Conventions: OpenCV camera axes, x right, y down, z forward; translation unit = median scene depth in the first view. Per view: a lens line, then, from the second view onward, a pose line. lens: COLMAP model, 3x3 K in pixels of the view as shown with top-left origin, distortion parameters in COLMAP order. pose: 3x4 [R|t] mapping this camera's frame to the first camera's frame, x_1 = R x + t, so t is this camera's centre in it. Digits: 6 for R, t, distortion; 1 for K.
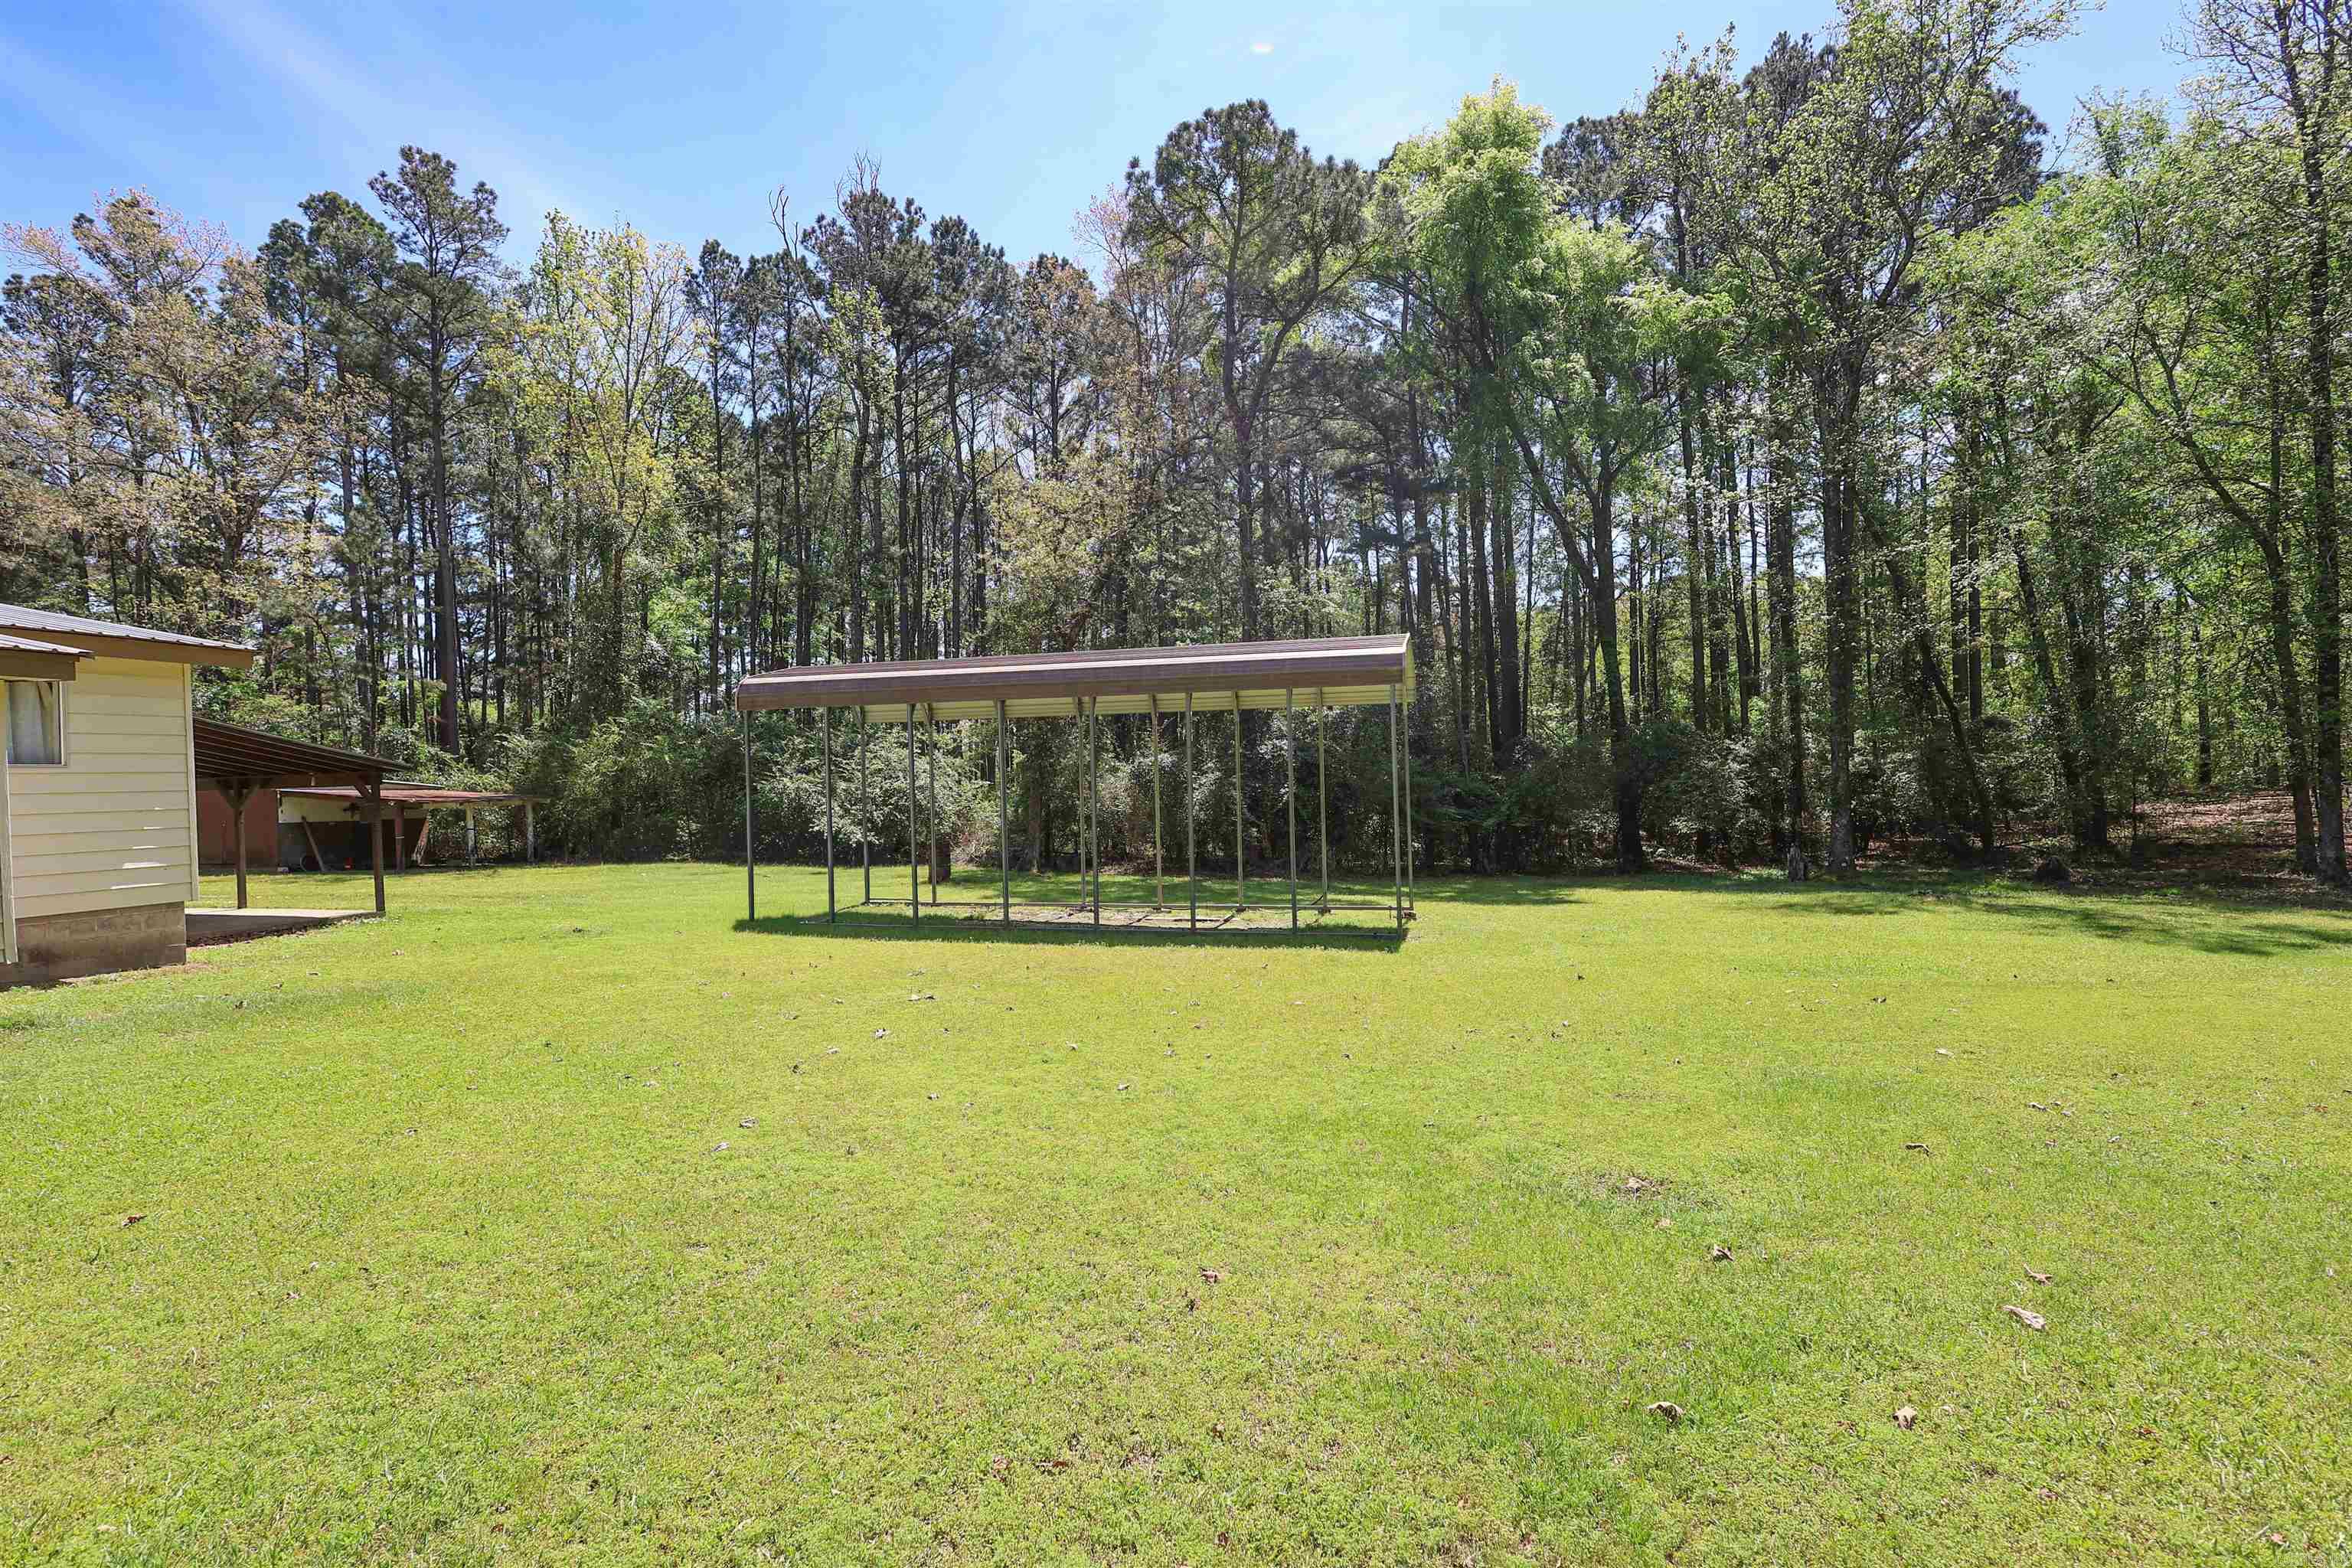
lens RADIAL K [[1096.1, 0, 1176.0], [0, 1096.1, 784.0], [0, 0, 1]] dist [-0.002811, -0.000390]
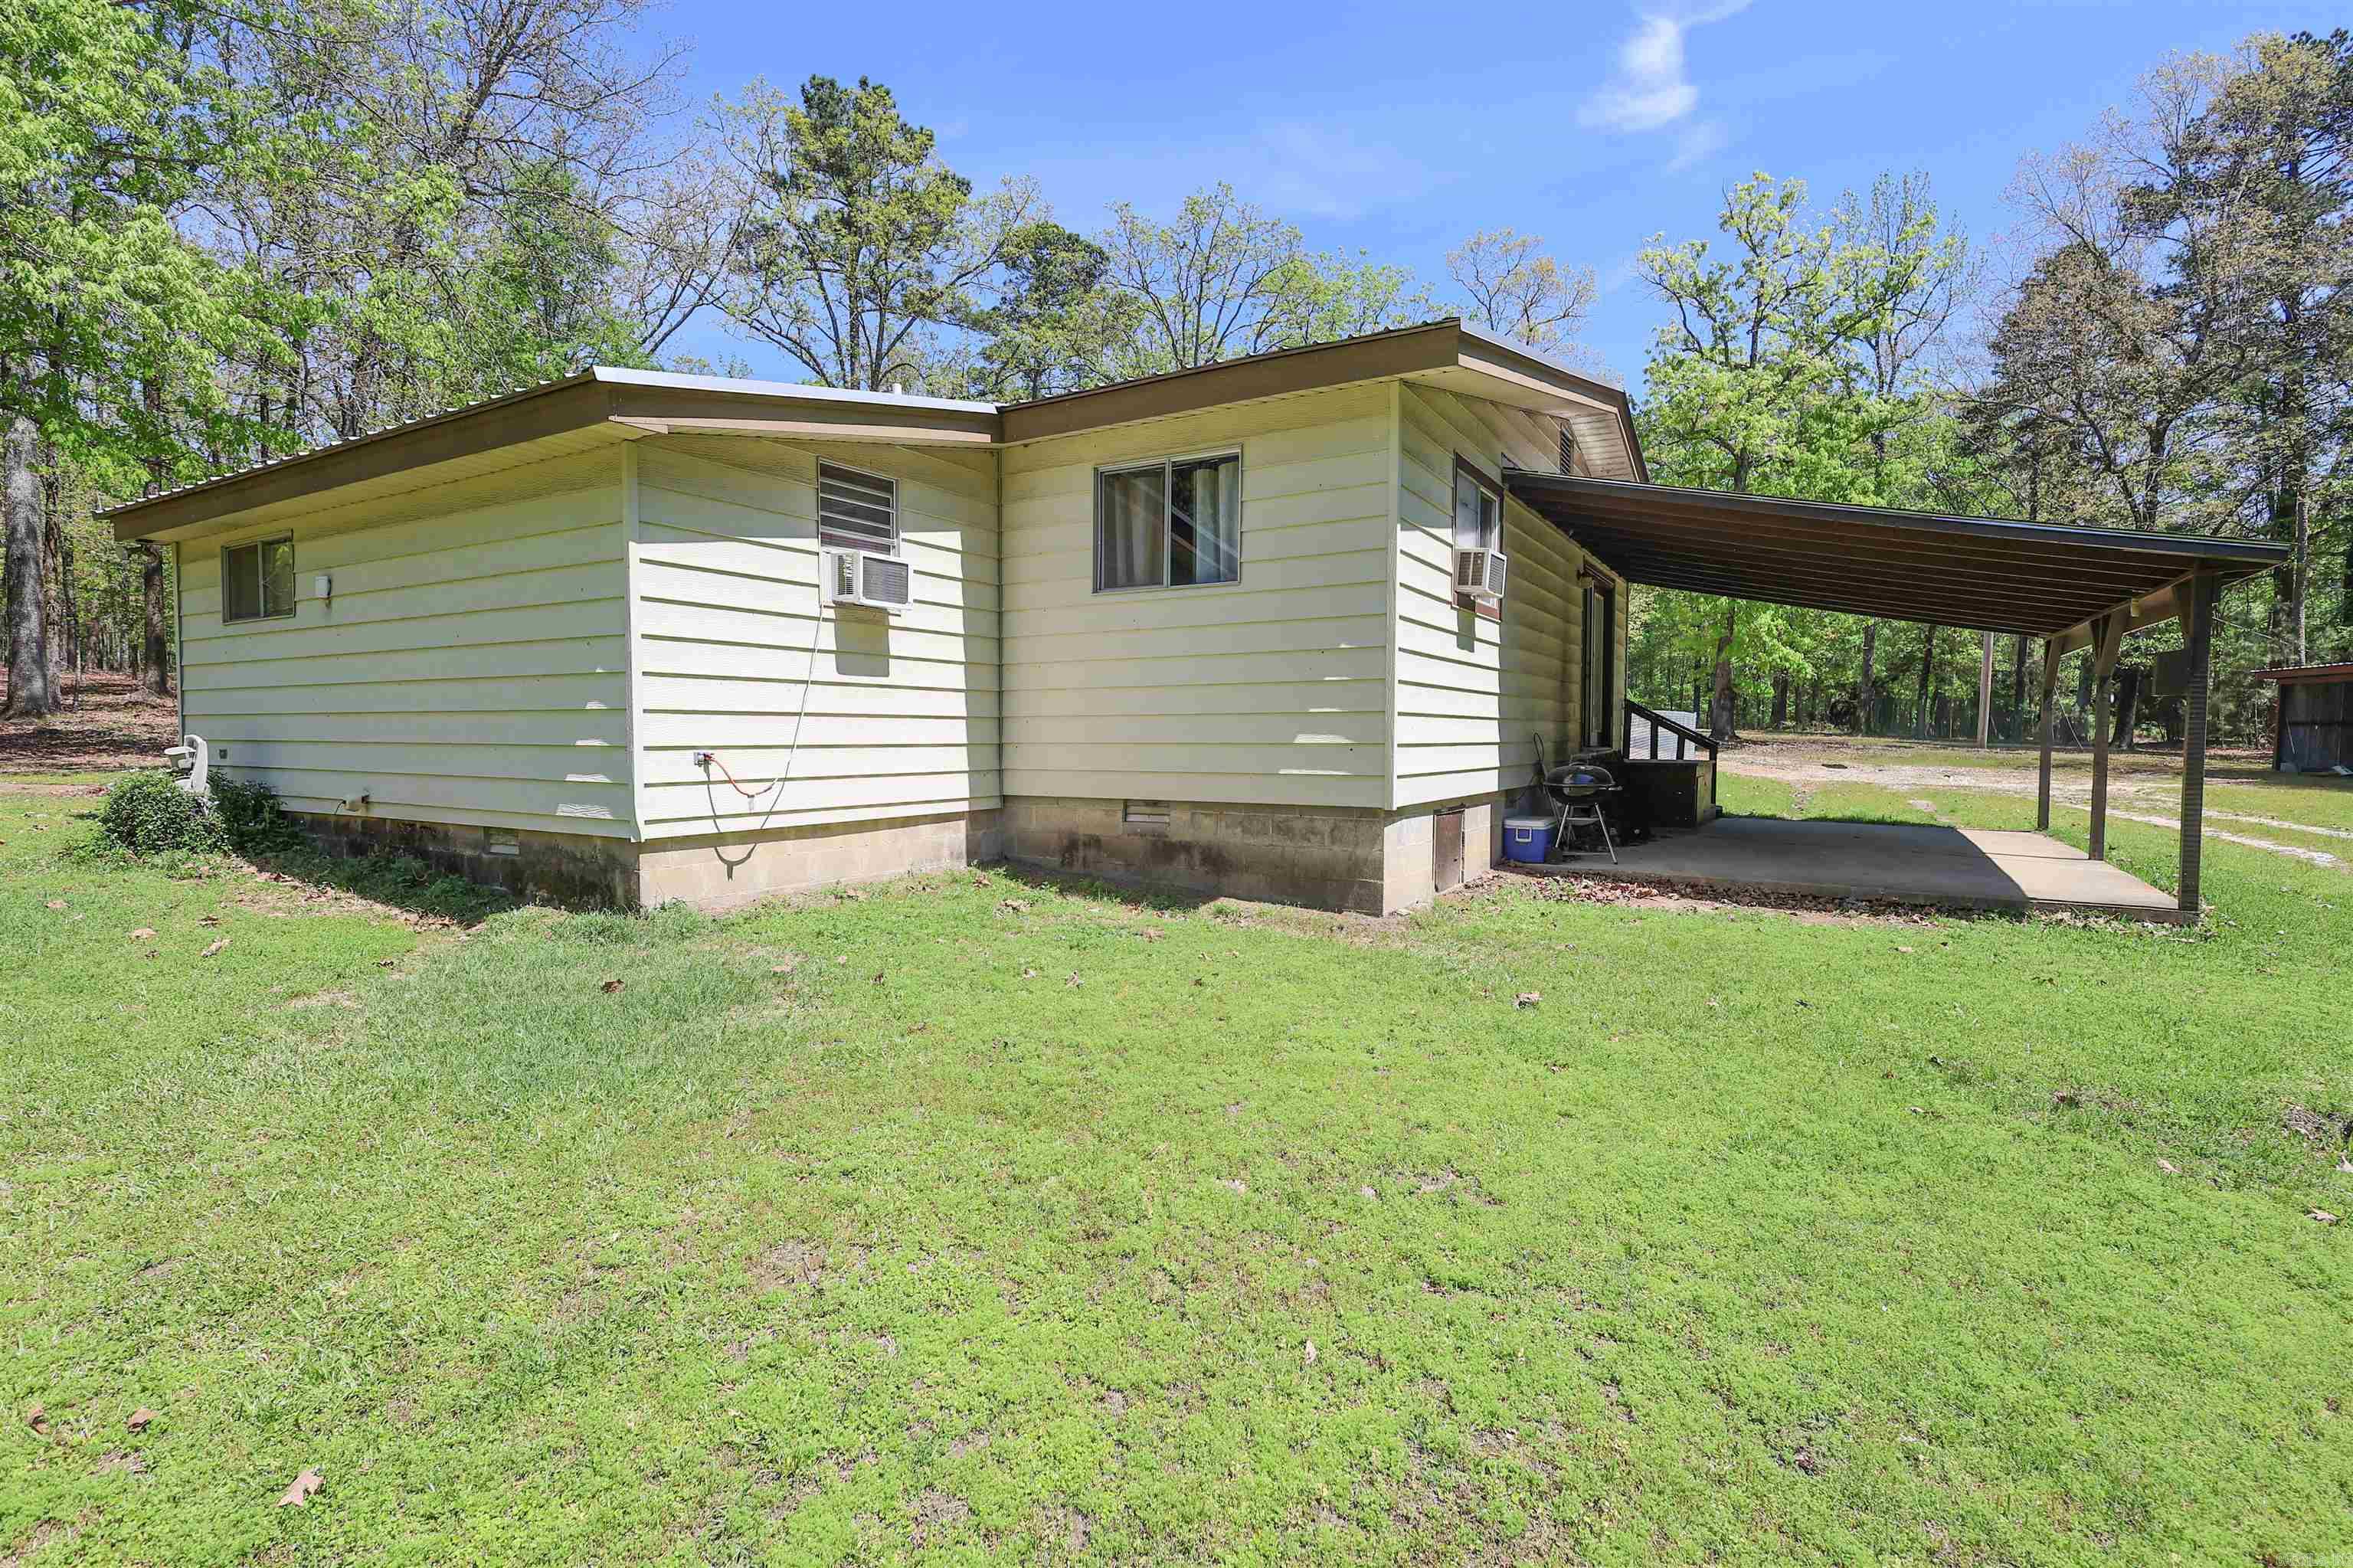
lens RADIAL K [[1089.5, 0, 1161.5], [0, 1089.5, 761.7], [0, 0, 1]] dist [0.003453, 0.000557]
pose [[-0.291462, 0.059770, -0.954713, -0.134540], [0.003964, 0.998113, 0.061277, 0.019214], [0.956574, 0.014075, -0.291149, 0.427914]]
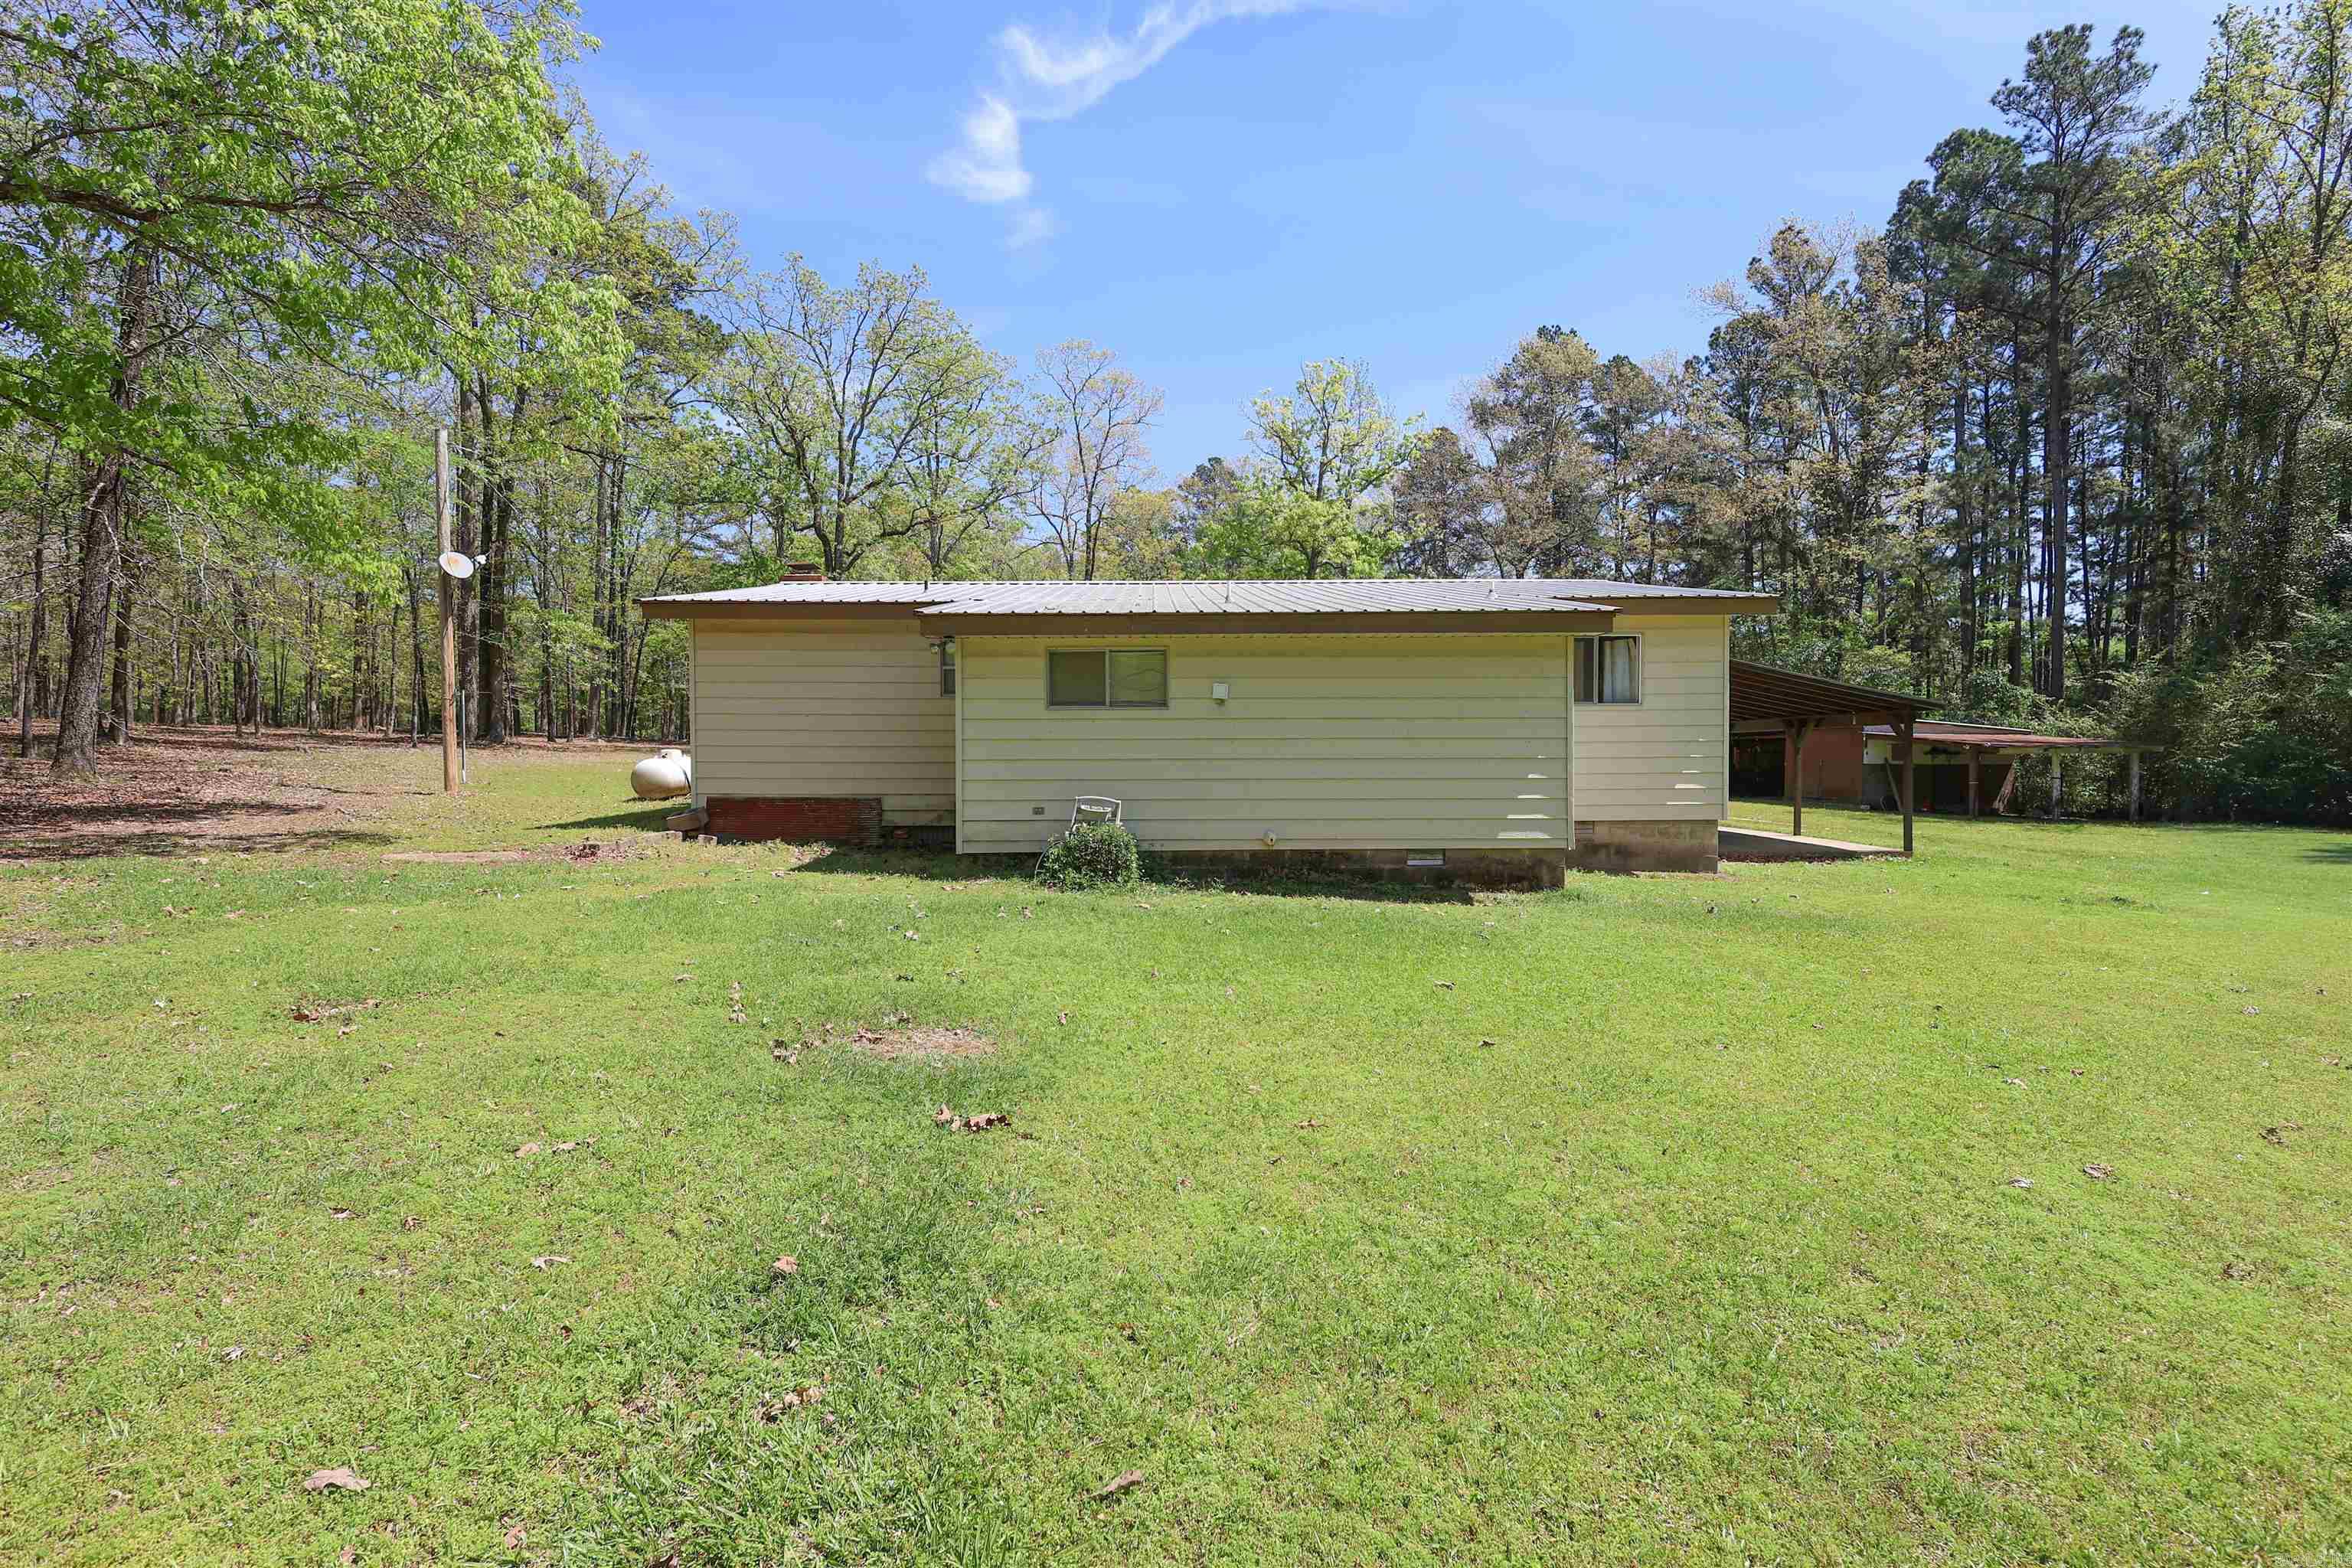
lens RADIAL K [[1099.9, 0, 1176.0], [0, 1099.9, 784.0], [0, 0, 1]] dist [0.002410, 0.000008]
pose [[0.273252, 0.050366, -0.960623, 0.024791], [-0.008628, 0.998717, 0.049909, 0.006191], [0.961904, -0.005350, 0.273336, 0.049410]]
